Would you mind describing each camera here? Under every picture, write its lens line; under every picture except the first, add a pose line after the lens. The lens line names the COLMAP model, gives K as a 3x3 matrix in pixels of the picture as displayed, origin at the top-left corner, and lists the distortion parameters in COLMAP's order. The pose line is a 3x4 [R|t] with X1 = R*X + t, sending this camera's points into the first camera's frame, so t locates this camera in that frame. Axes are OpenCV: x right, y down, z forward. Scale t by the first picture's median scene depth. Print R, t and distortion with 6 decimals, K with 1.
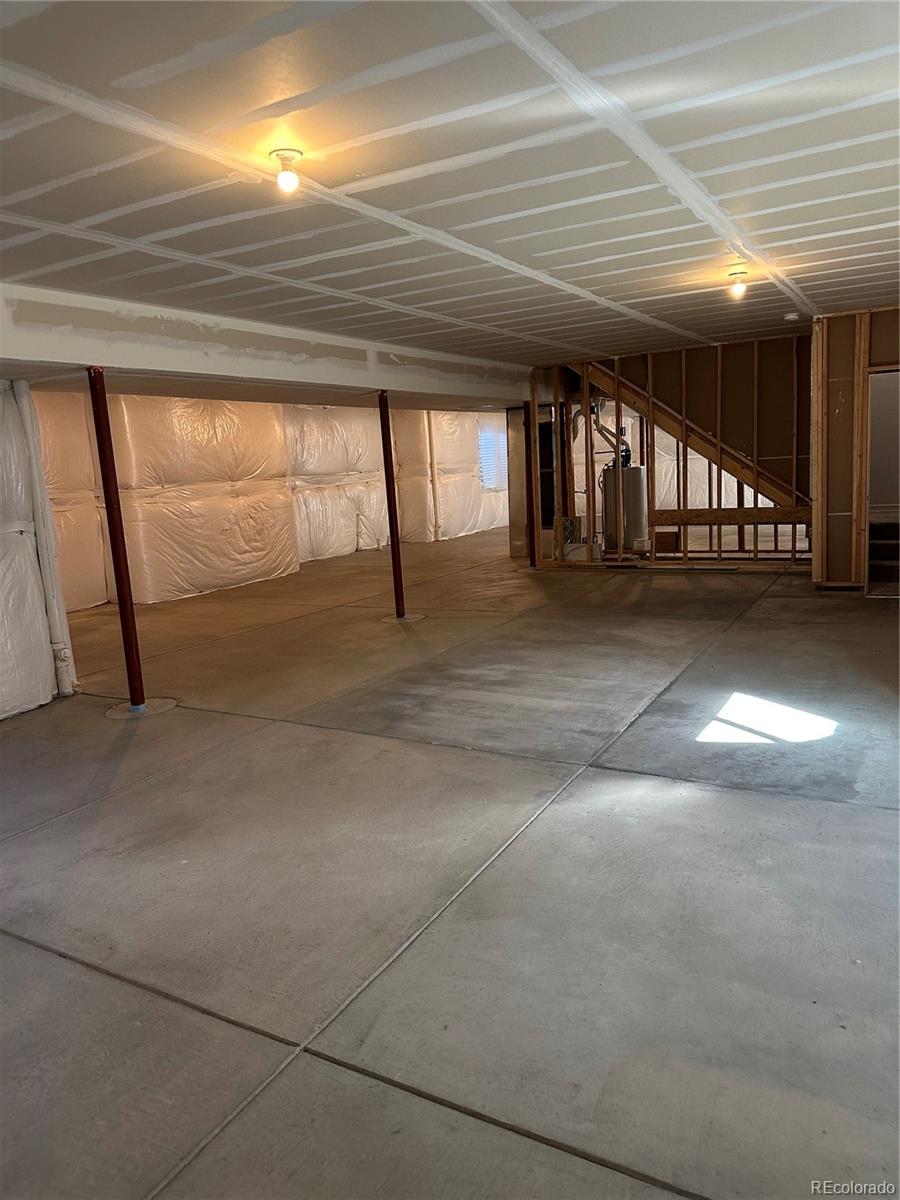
lens RADIAL K [[853.4, 0, 450.0], [0, 853.4, 600.0], [0, 0, 1]] dist [0.082300, -0.129175]
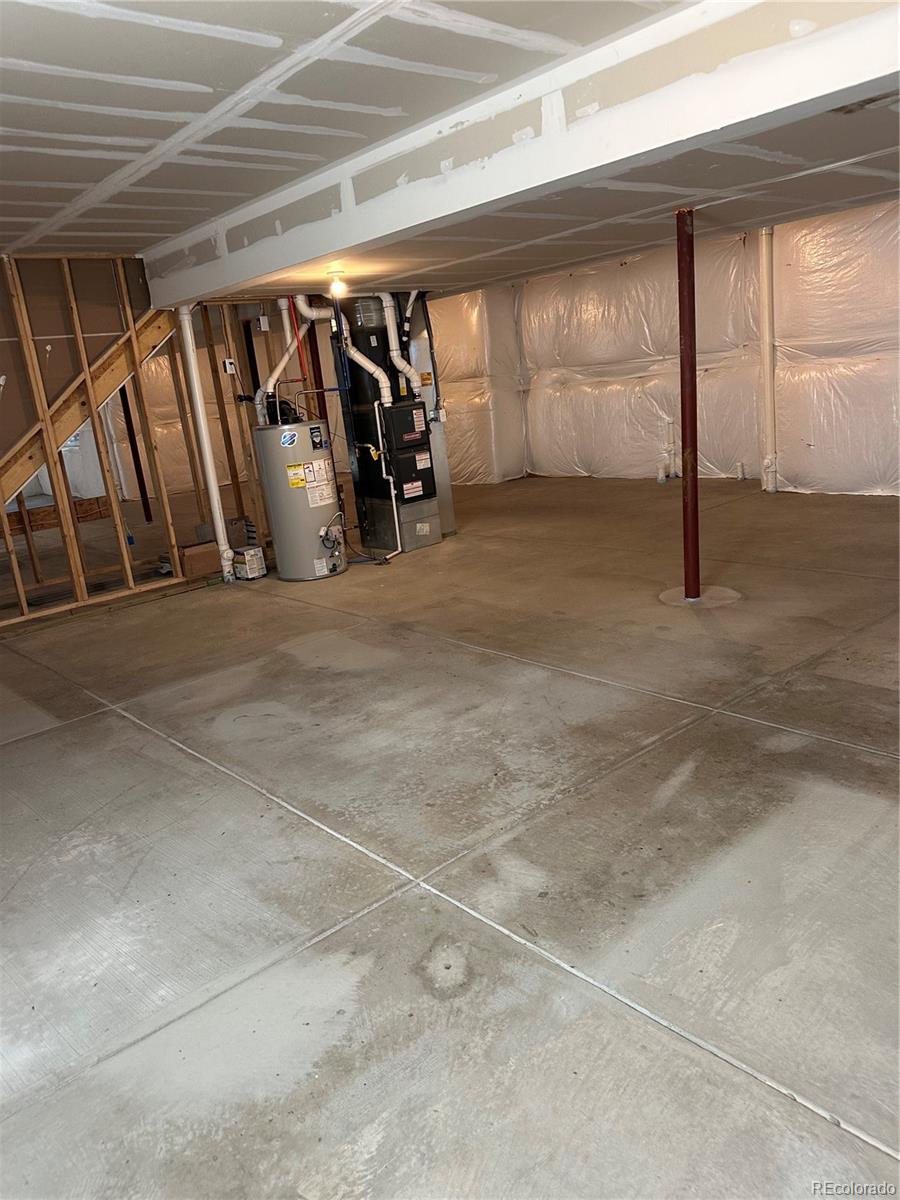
lens RADIAL K [[853.4, 0, 450.0], [0, 853.4, 600.0], [0, 0, 1]] dist [0.082300, -0.129175]
pose [[-0.322640, 0.328794, -0.887580, 0.577658], [-0.027523, 0.934073, 0.356021, -0.204693], [0.946122, 0.139295, -0.292320, 1.061911]]
